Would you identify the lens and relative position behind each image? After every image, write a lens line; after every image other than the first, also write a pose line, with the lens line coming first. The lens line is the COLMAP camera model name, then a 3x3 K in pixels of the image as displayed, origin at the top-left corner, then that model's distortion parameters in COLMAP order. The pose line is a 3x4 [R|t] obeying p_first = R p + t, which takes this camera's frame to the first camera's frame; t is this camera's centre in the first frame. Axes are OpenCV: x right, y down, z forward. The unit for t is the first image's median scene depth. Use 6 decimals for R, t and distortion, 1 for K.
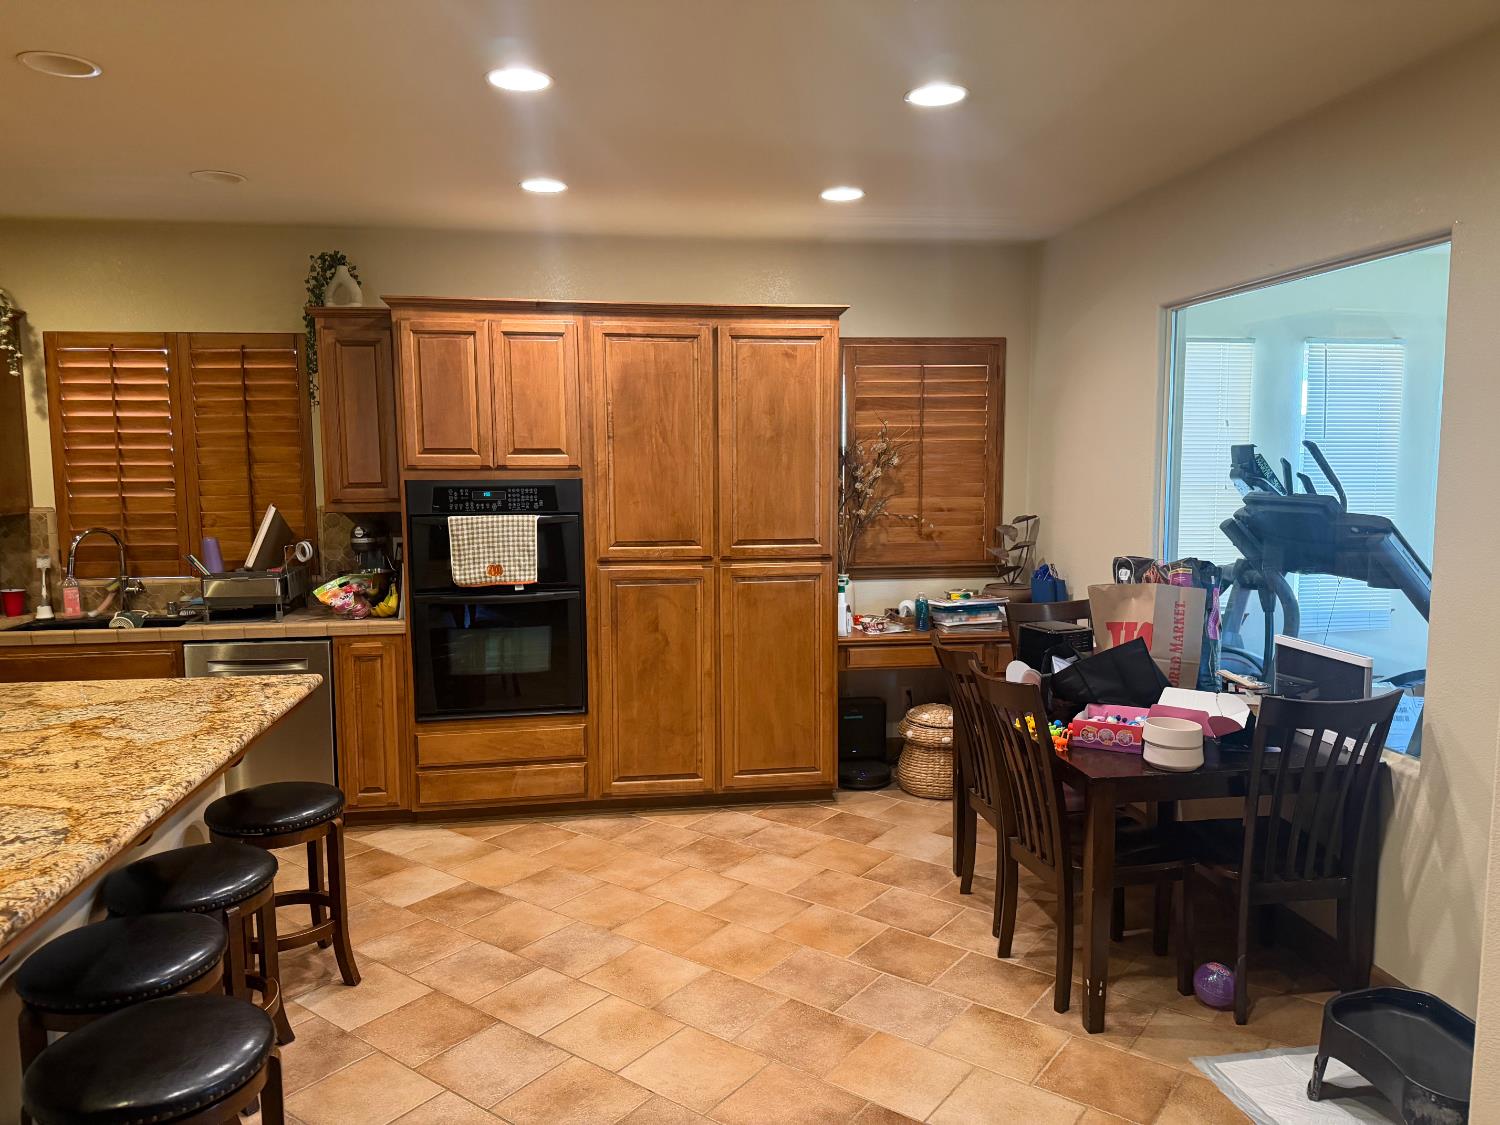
lens RADIAL K [[1032.4, 0, 750.0], [0, 1032.4, 562.5], [0, 0, 1]] dist [0.063656, -0.100670]
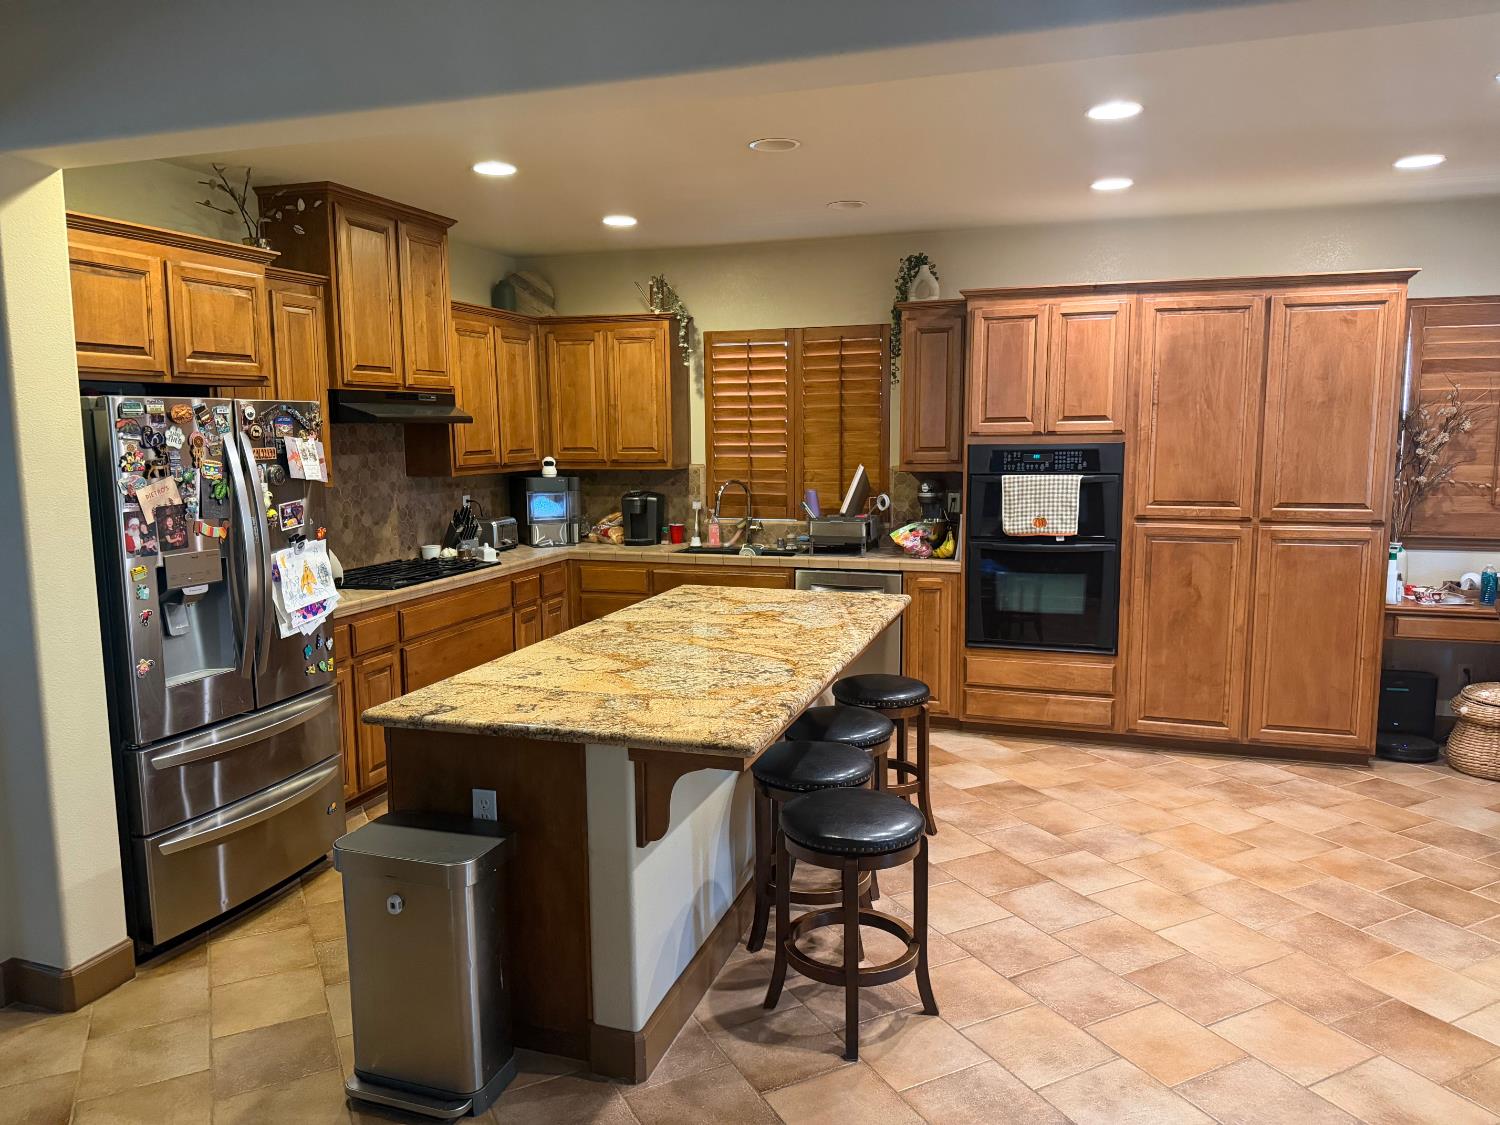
lens RADIAL K [[1032.4, 0, 750.0], [0, 1032.4, 562.5], [0, 0, 1]] dist [0.063656, -0.100670]
pose [[0.895175, 0.054810, -0.442332, -0.022209], [-0.040855, 0.998323, 0.041023, 0.017305], [0.443838, -0.018652, 0.895913, -0.174428]]
